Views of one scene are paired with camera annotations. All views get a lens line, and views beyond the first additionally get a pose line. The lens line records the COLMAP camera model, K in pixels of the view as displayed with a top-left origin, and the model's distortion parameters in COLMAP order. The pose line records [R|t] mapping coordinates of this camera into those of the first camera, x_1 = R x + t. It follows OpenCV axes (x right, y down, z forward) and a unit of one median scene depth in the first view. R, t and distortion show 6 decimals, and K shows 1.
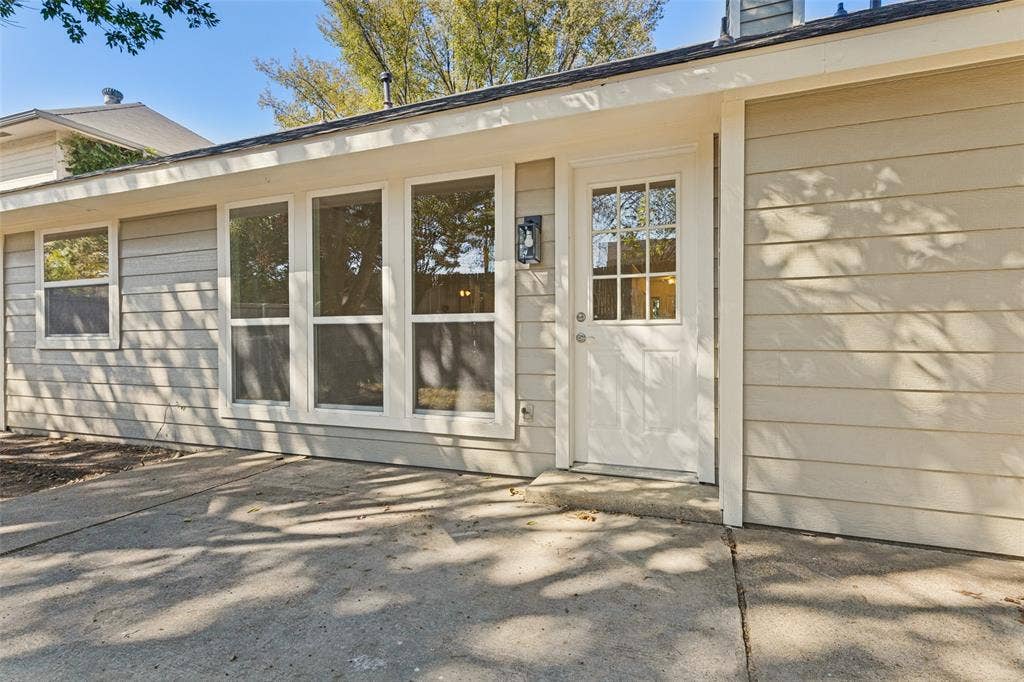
lens RADIAL K [[484.7, 0, 516.8], [0, 484.7, 343.5], [0, 0, 1]] dist [0.002360, -0.000030]
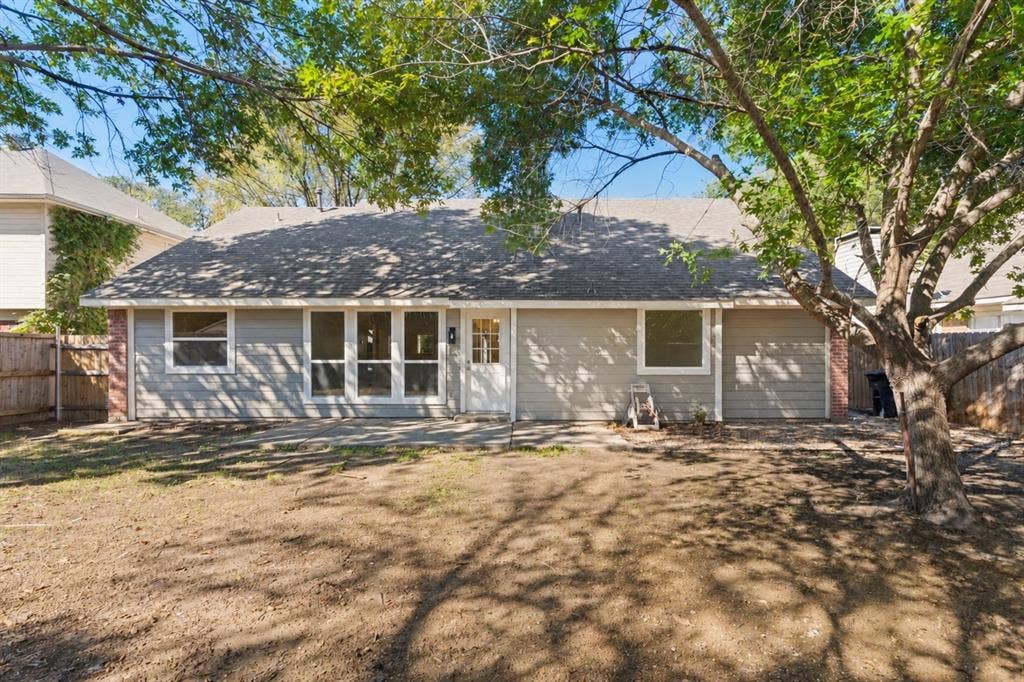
lens RADIAL K [[484.7, 0, 516.8], [0, 484.7, 343.5], [0, 0, 1]] dist [0.002360, -0.000030]
pose [[0.931504, 0.007324, 0.363657, -0.570873], [-0.001077, 0.999848, -0.017377, -0.098294], [-0.363729, 0.015795, 0.931371, -1.592696]]
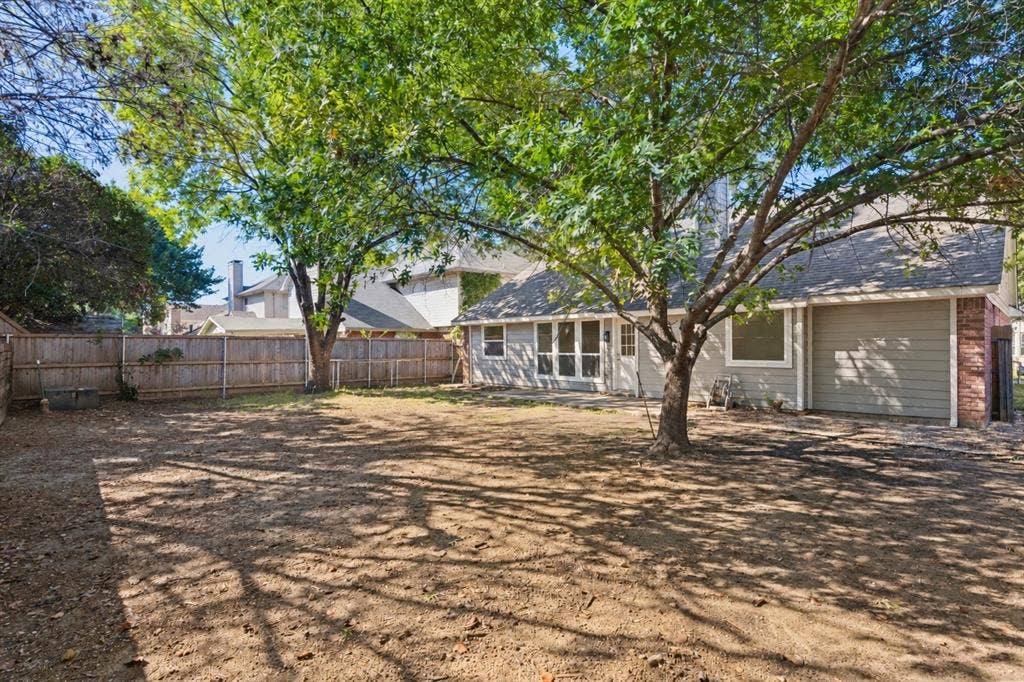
lens RADIAL K [[484.7, 0, 516.8], [0, 484.7, 343.5], [0, 0, 1]] dist [0.002360, -0.000030]
pose [[0.902376, -0.006254, -0.430905, 0.973239], [0.003411, 0.999967, -0.007368, -0.106202], [0.430937, 0.005179, 0.902367, -2.704262]]
